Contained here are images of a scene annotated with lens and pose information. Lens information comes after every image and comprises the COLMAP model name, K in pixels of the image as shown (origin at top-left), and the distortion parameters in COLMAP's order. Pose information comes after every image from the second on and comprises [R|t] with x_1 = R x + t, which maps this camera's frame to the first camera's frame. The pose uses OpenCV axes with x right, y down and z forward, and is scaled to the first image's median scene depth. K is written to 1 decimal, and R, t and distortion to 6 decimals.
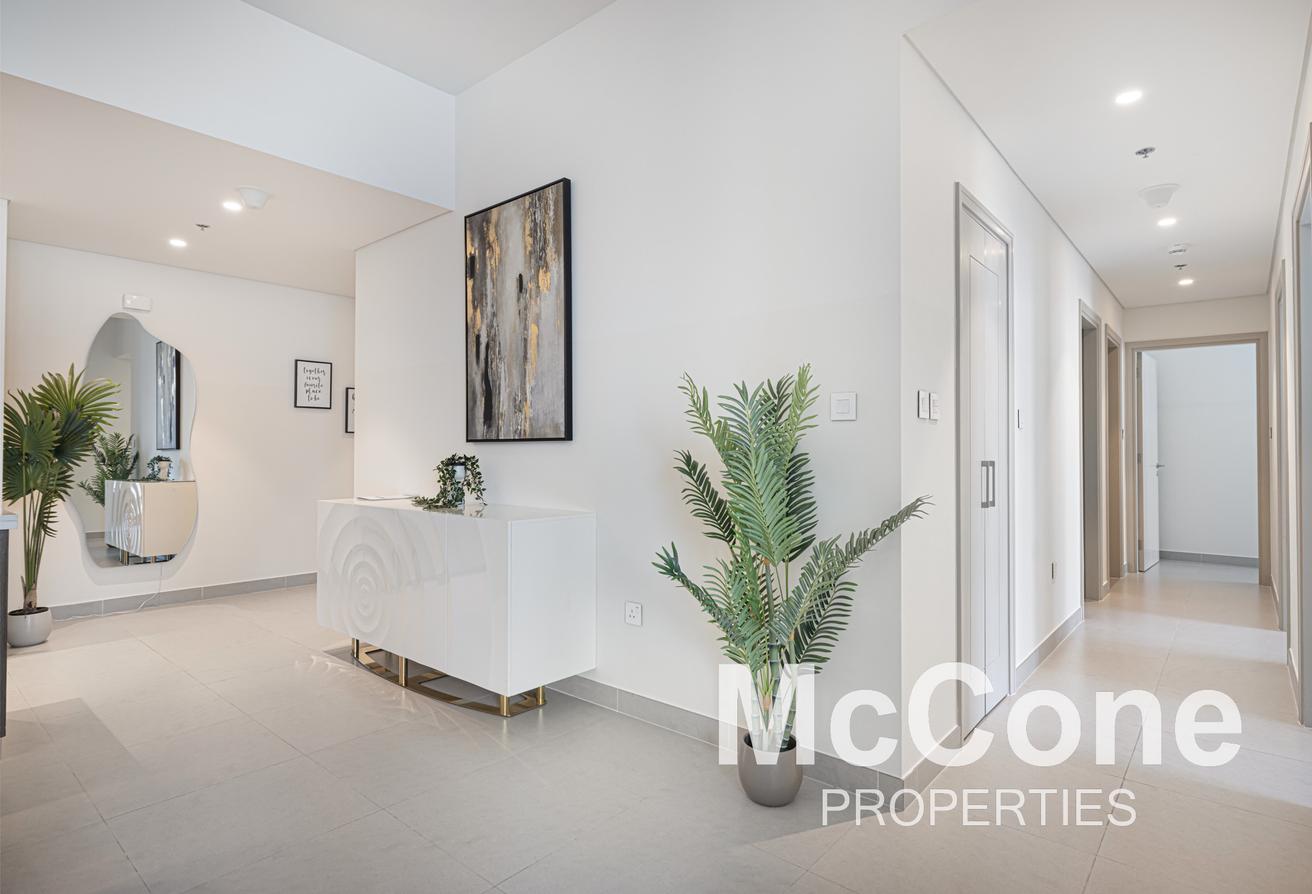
lens RADIAL K [[684.2, 0, 656.0], [0, 684.2, 447.0], [0, 0, 1]] dist [0.005120, 0.001382]
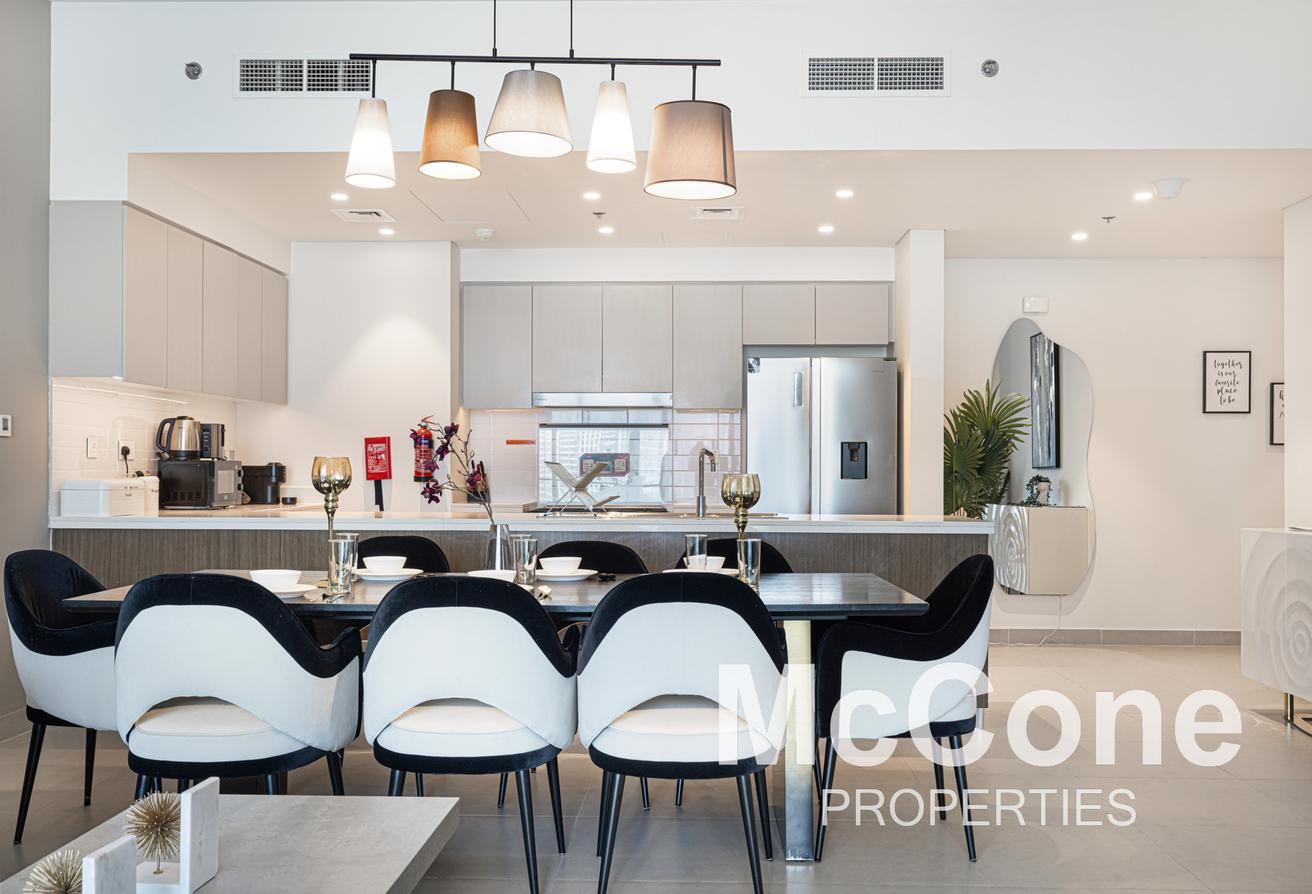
lens RADIAL K [[1201.6, 0, 656.0], [0, 1201.6, 447.0], [0, 0, 1]] dist [-0.013656, 0.008059]
pose [[0.627045, -0.013045, -0.778873, 0.194425], [0.001520, 0.999878, -0.015523, 0.000522], [0.778981, 0.008550, 0.626989, -0.462803]]
